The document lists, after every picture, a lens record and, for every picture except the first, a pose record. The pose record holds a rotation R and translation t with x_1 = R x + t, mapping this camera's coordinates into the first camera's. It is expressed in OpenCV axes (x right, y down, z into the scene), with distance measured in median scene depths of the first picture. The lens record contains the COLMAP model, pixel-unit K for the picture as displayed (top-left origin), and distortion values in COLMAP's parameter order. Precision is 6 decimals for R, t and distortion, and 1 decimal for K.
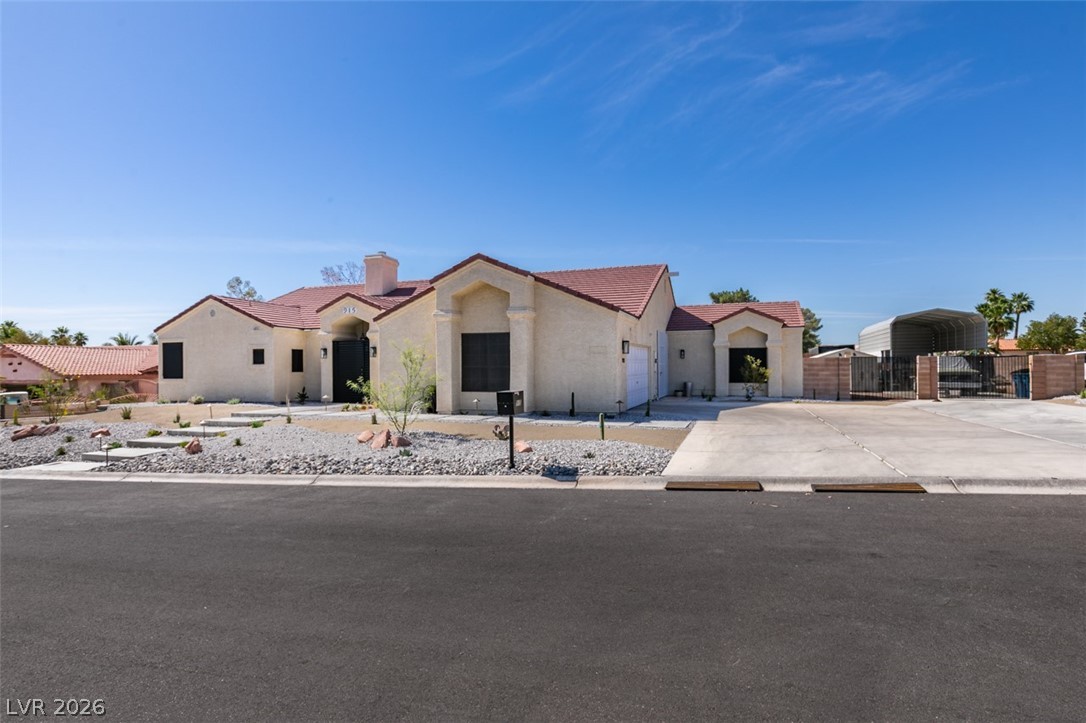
lens RADIAL K [[624.7, 0, 543.1], [0, 624.7, 365.9], [0, 0, 1]] dist [-0.004058, 0.000327]
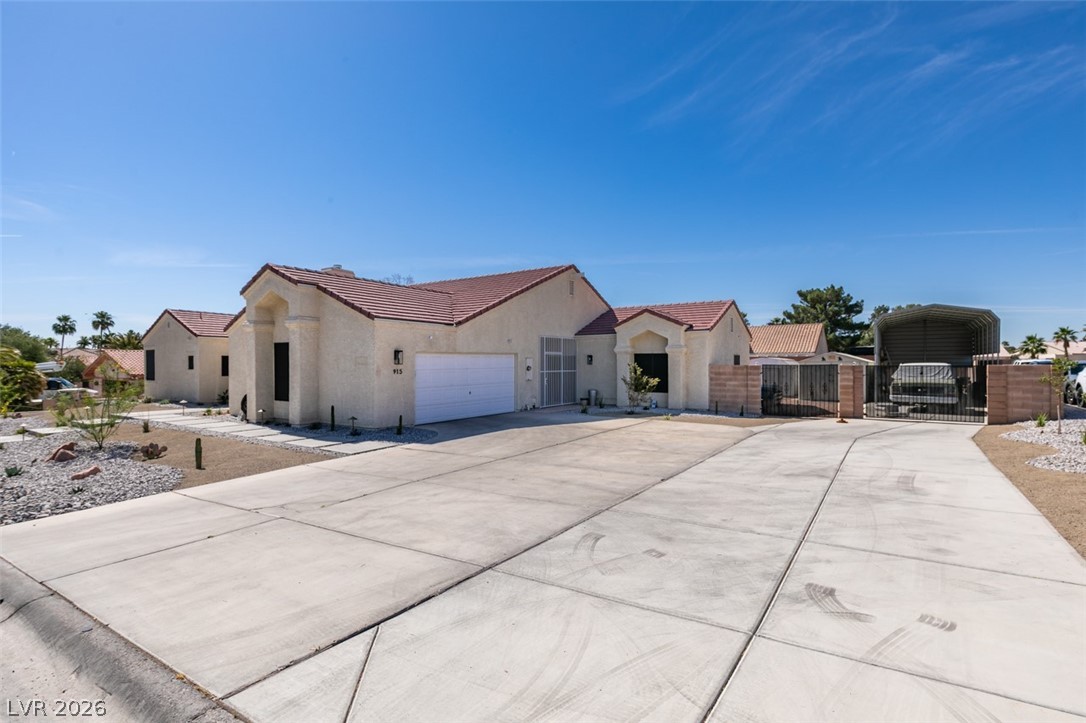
lens RADIAL K [[550.8, 0, 542.3], [0, 550.8, 361.1], [0, 0, 1]] dist [-0.002775, -0.000481]
pose [[0.963402, 0.003040, -0.268042, 0.394497], [-0.002986, 0.999995, 0.000609, -0.018329], [0.268043, 0.000213, 0.963407, 0.191146]]
